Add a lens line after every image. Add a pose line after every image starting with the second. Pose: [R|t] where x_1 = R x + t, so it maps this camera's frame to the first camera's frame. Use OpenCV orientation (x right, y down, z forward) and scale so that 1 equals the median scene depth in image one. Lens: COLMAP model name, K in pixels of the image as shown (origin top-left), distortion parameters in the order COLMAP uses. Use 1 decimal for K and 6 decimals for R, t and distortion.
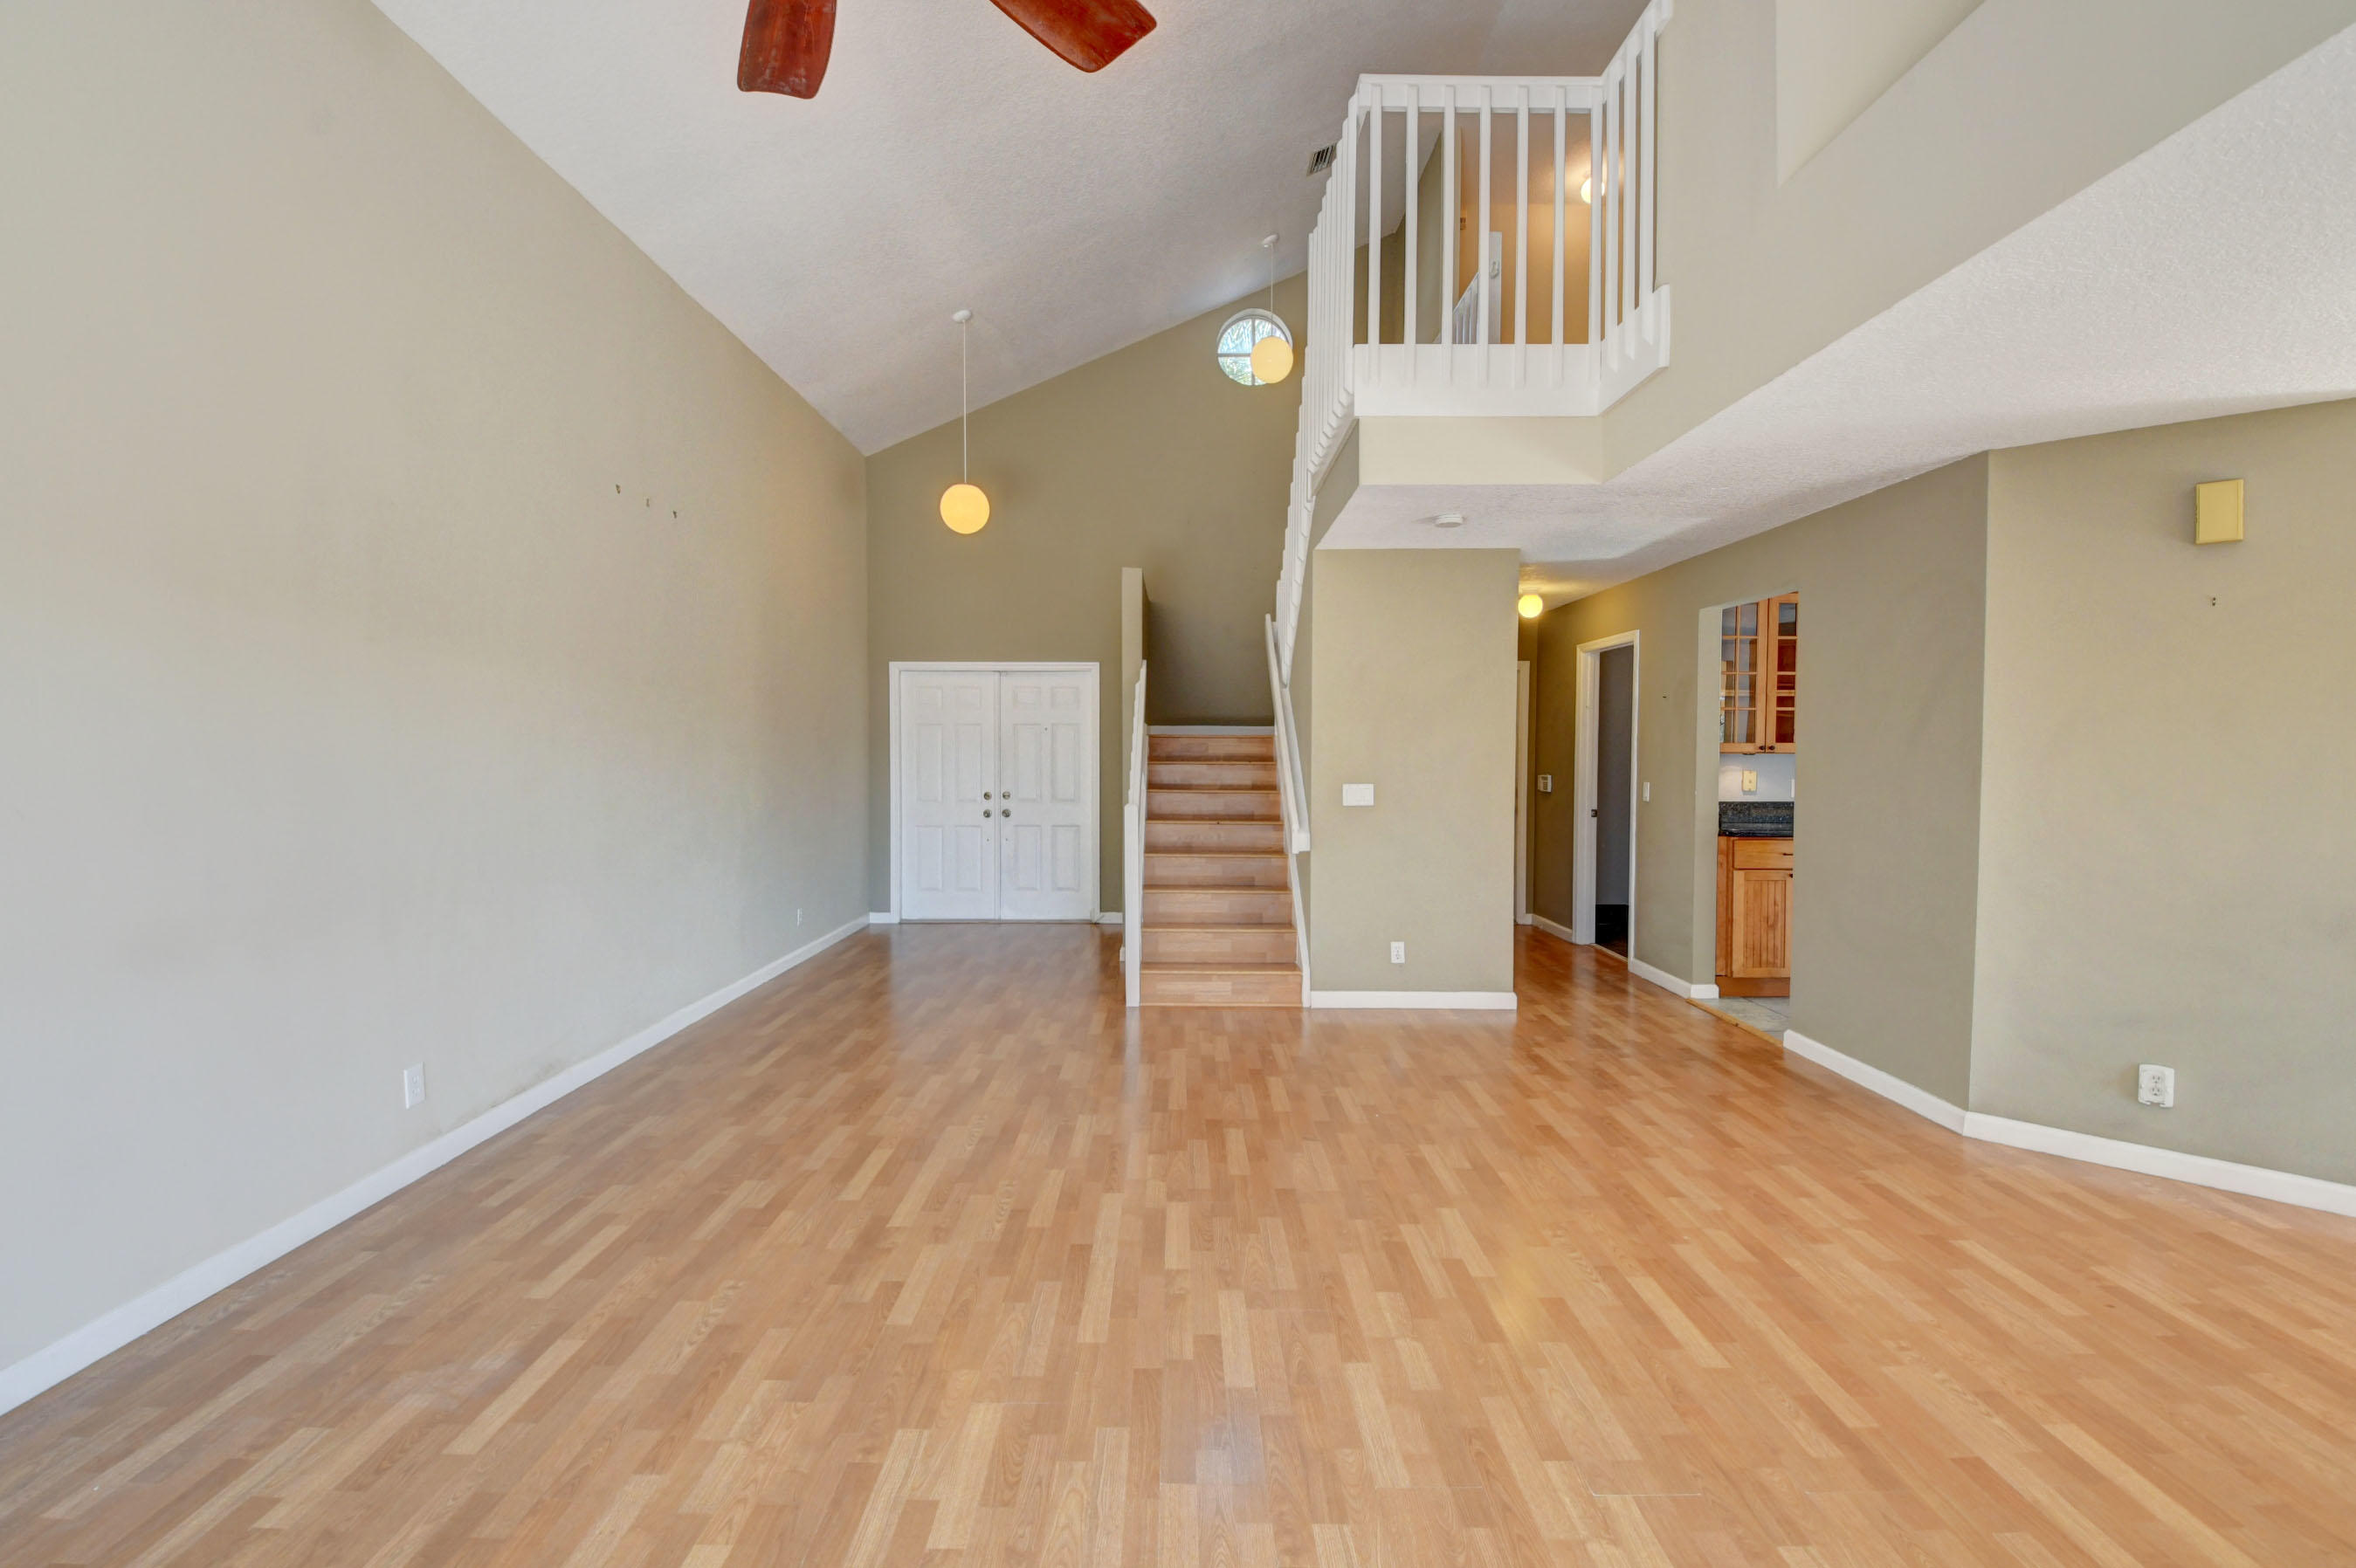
lens RADIAL K [[1039.6, 0, 1177.4], [0, 1039.6, 771.1], [0, 0, 1]] dist [0.000460, -0.014296]
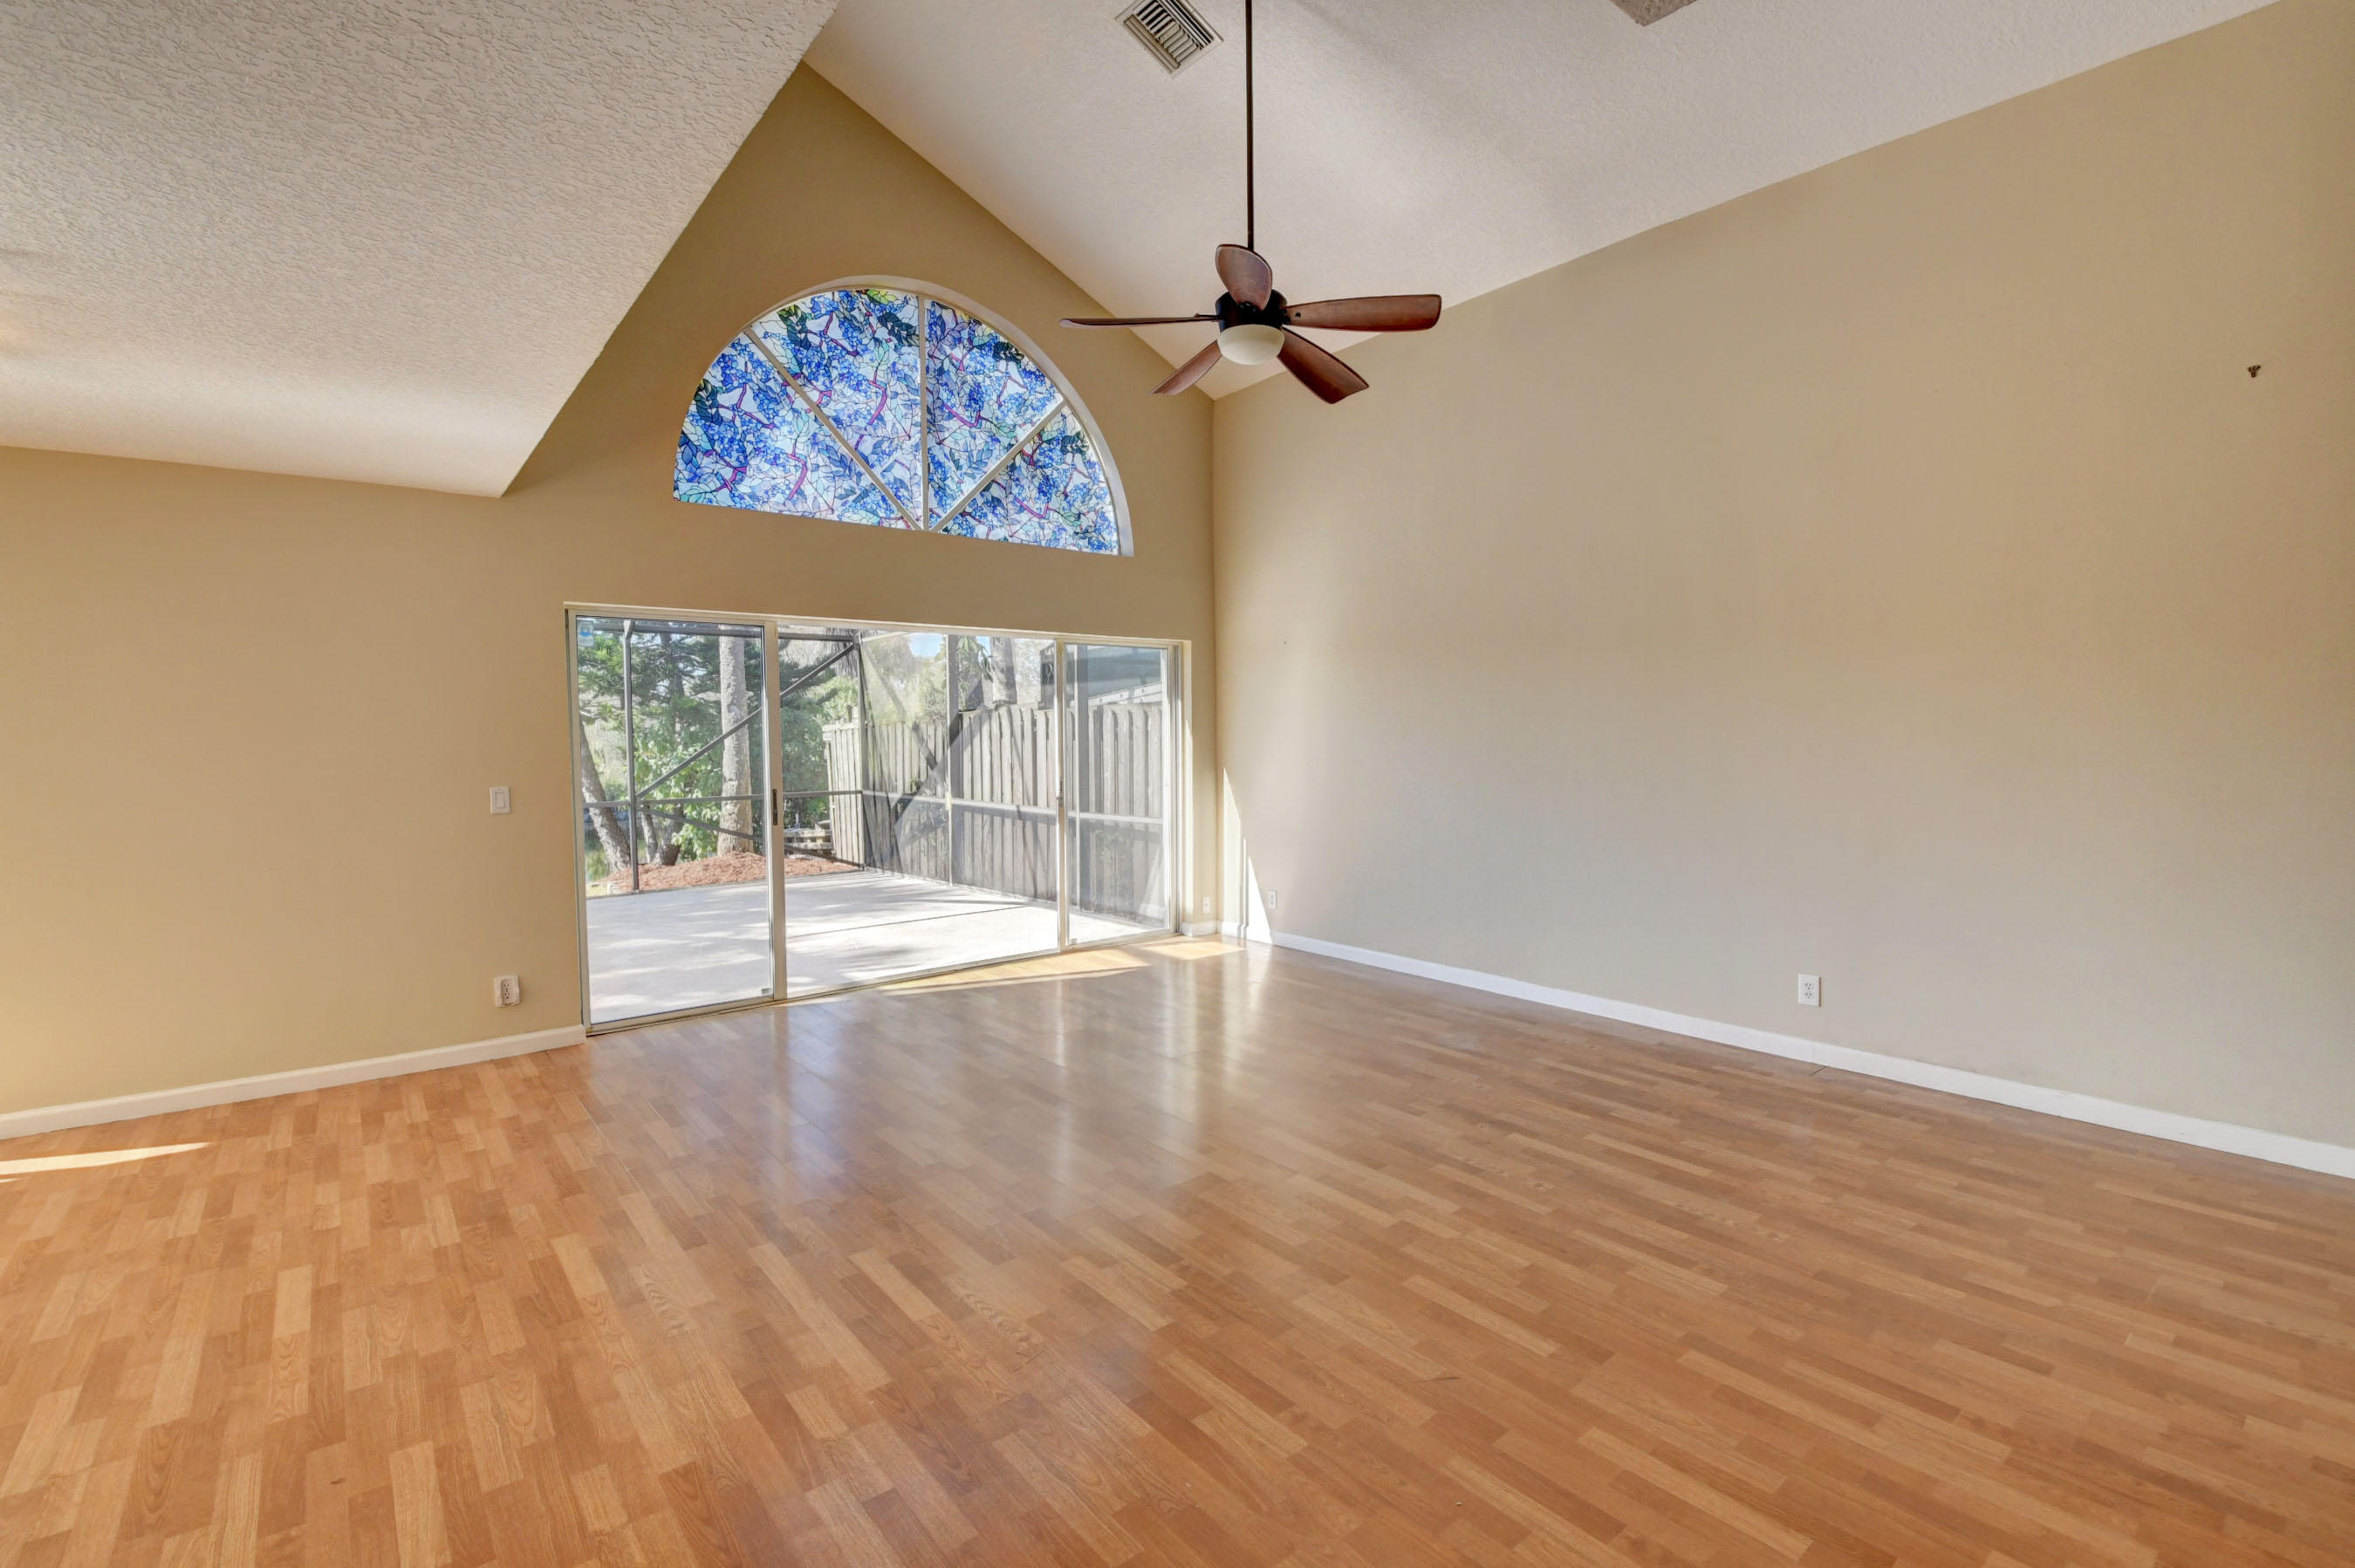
lens RADIAL K [[1032.1, 0, 1182.0], [0, 1032.1, 797.4], [0, 0, 1]] dist [-0.002200, -0.015213]
pose [[-0.770717, 0.045607, -0.635544, 0.722177], [-0.009888, 0.996459, 0.083498, -0.038562], [0.637101, 0.070637, -0.767536, 1.577430]]
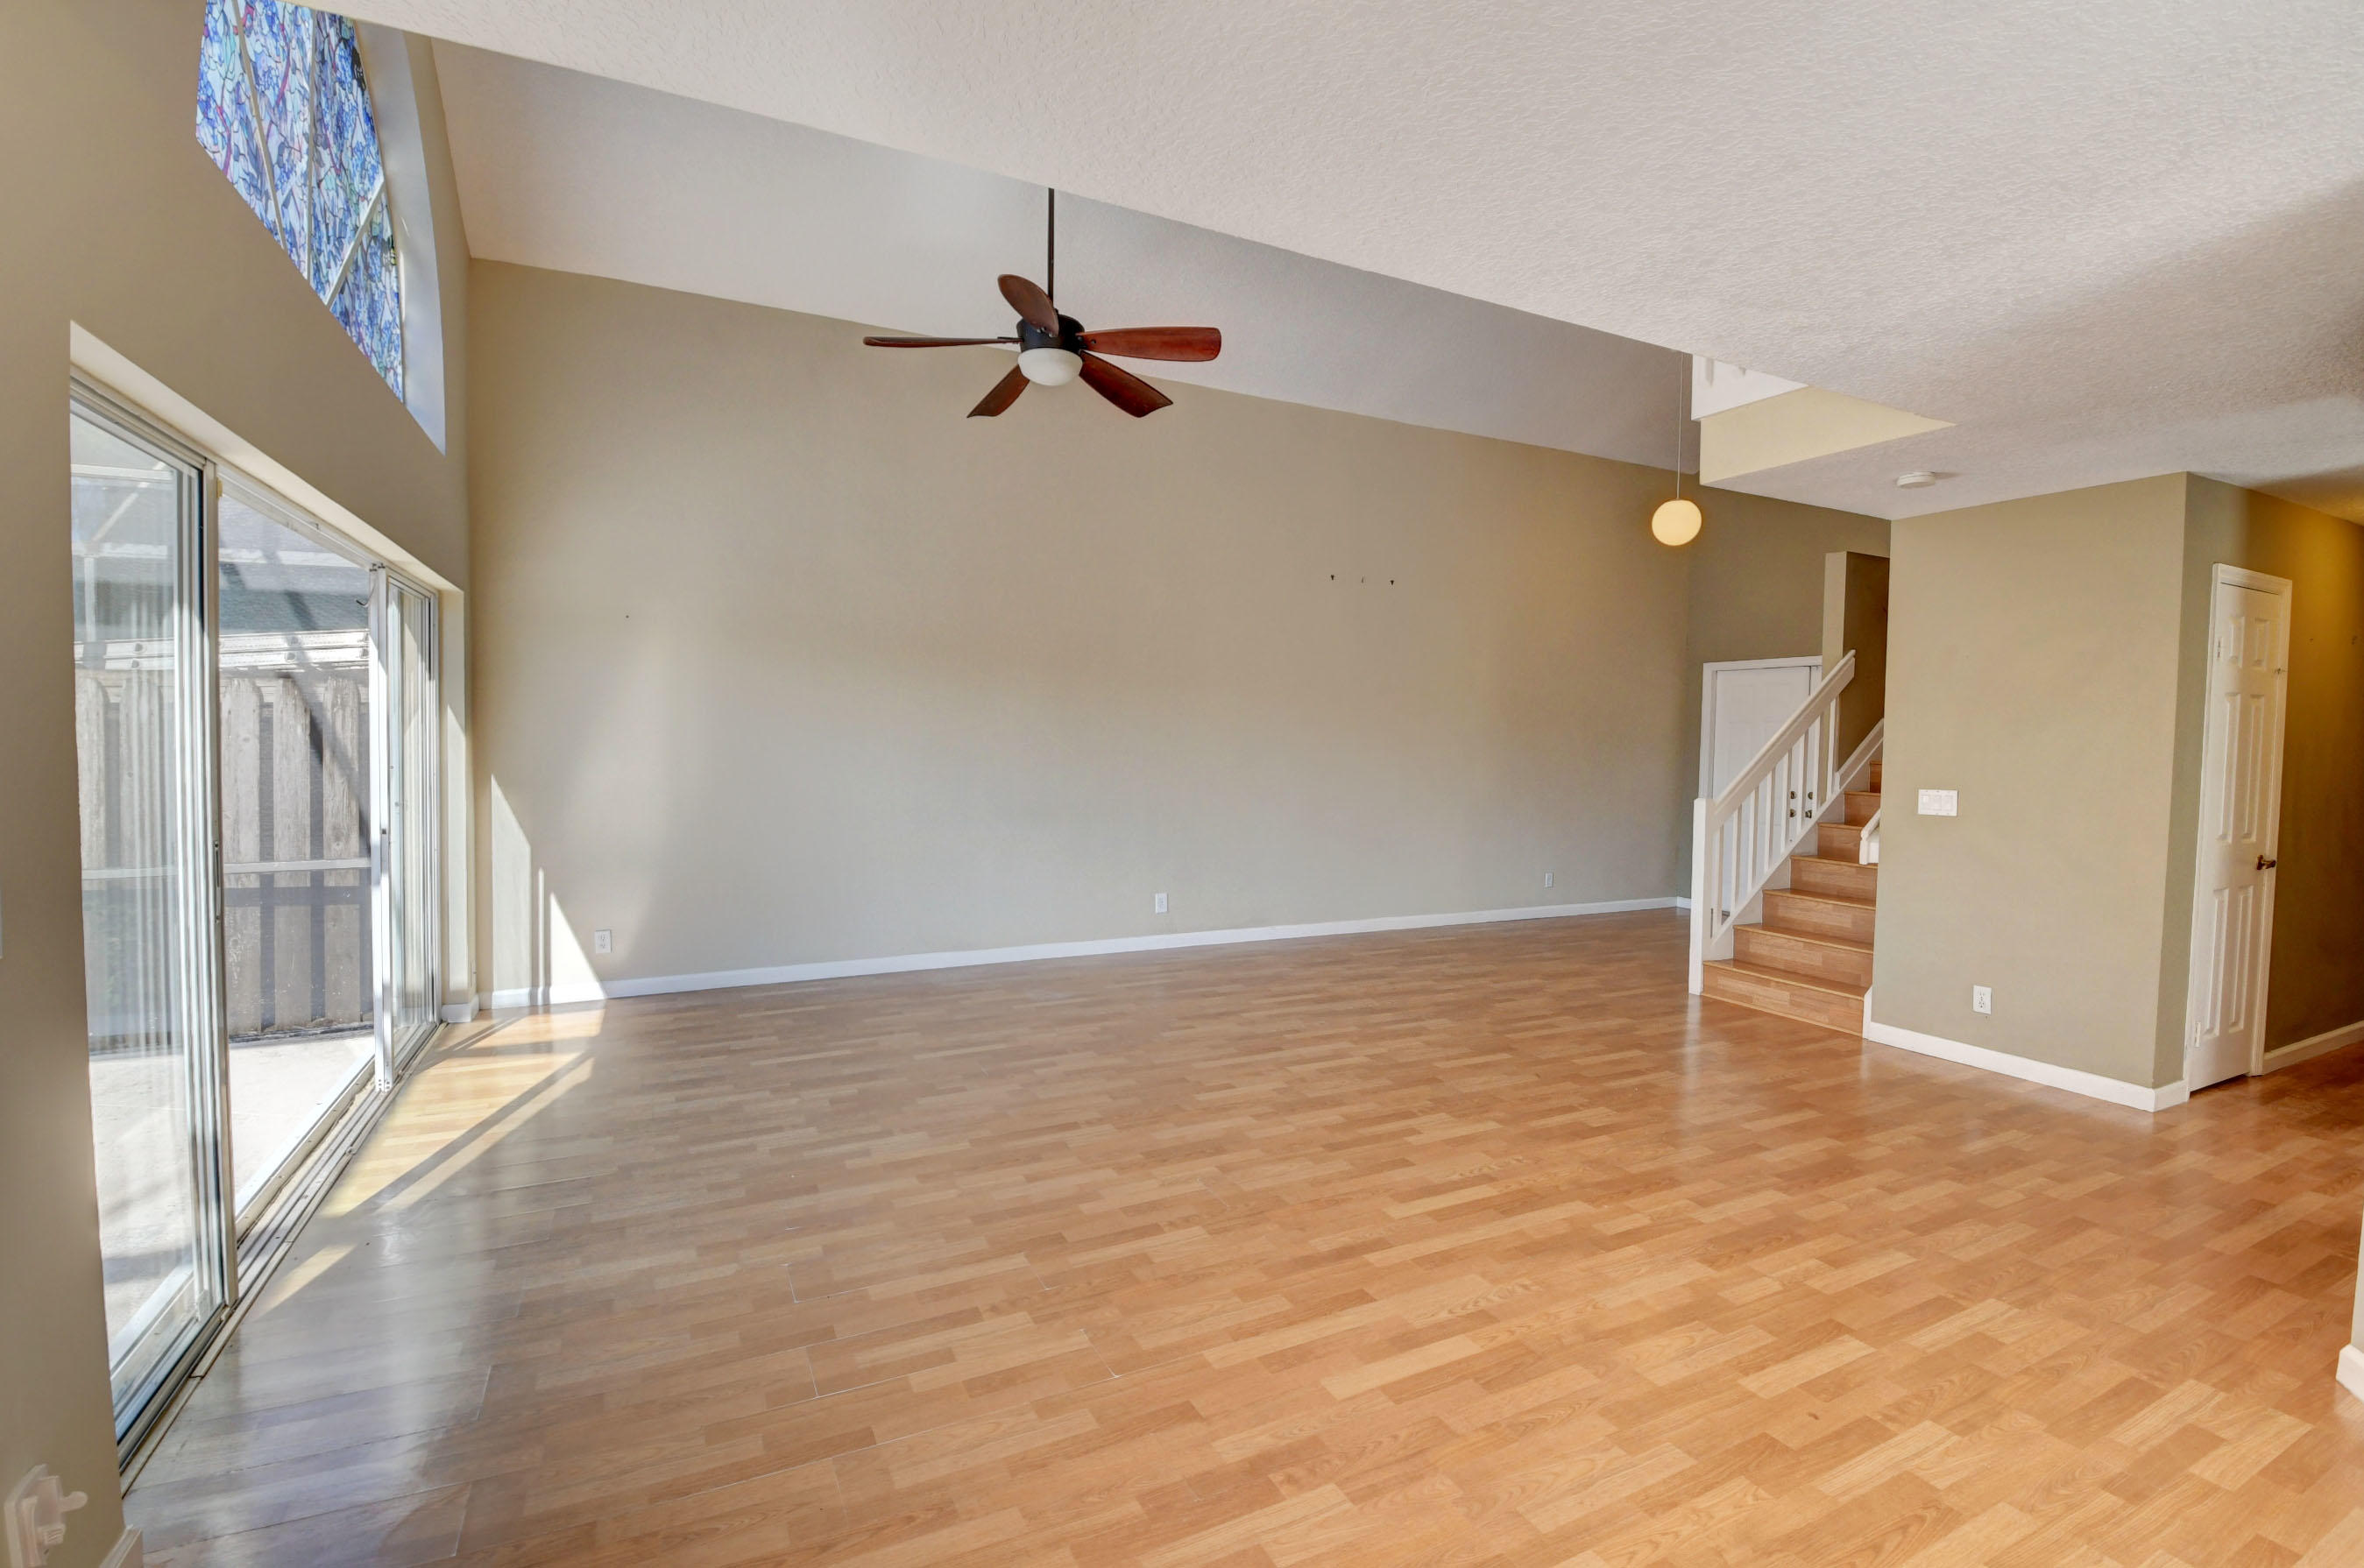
lens RADIAL K [[1038.1, 0, 1180.0], [0, 1038.1, 775.1], [0, 0, 1]] dist [0.029715, -0.046334]
pose [[0.448852, 0.037984, -0.892799, 1.150416], [-0.038474, 0.998991, 0.023160, 0.008210], [0.892778, 0.023954, 0.449860, 0.127838]]
